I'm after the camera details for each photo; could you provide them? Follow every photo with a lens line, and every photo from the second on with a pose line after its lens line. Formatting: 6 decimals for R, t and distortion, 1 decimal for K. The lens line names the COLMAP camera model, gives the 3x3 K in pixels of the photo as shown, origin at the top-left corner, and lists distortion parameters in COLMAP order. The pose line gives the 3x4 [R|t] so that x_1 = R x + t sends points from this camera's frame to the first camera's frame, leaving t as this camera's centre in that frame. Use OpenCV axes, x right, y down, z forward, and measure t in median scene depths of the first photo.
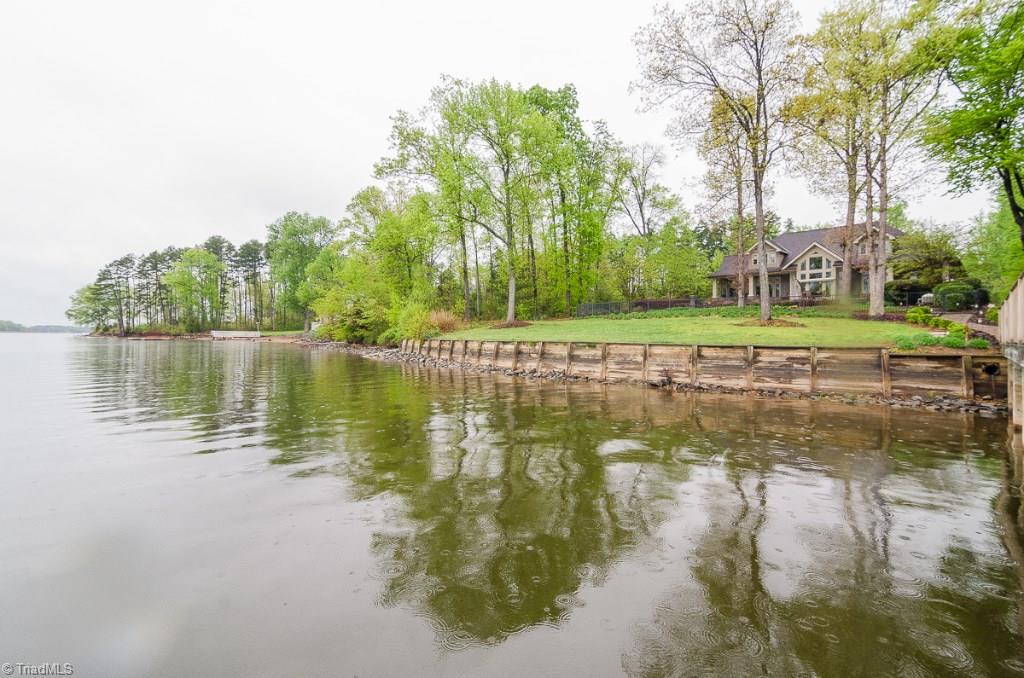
lens RADIAL K [[482.6, 0, 511.0], [0, 482.6, 319.5], [0, 0, 1]] dist [0.025256, -0.001809]
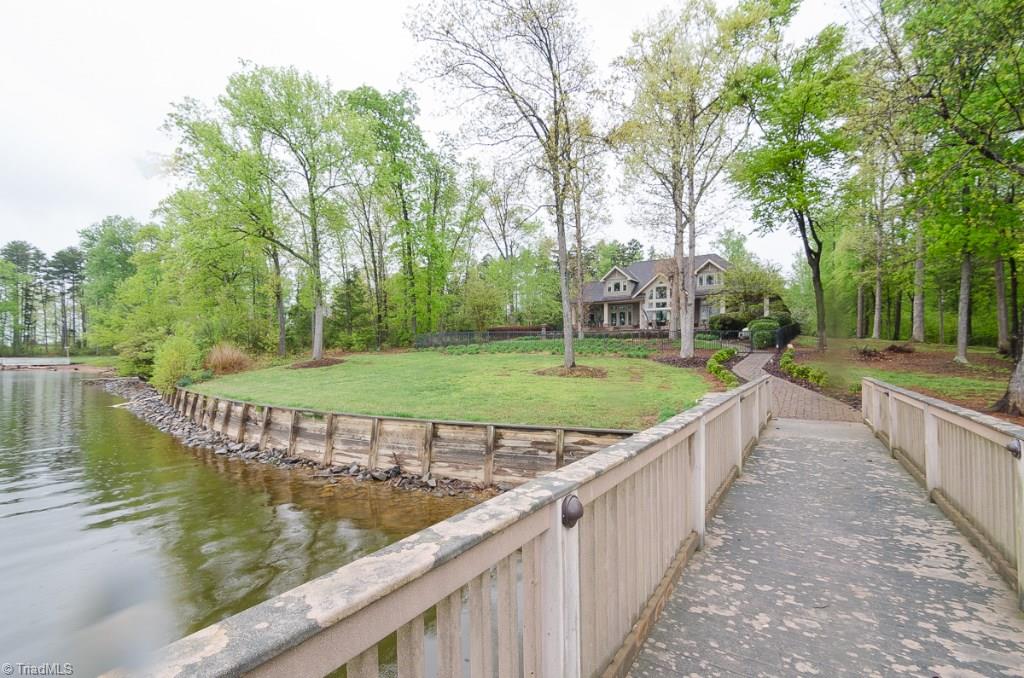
lens RADIAL K [[482.6, 0, 512.0], [0, 482.6, 339.0], [0, 0, 1]] dist [0.000556, -0.000343]
pose [[0.977751, -0.002182, 0.209756, 0.204827], [0.001132, 0.999986, 0.005126, -0.045495], [-0.209765, -0.004775, 0.977740, 0.148869]]
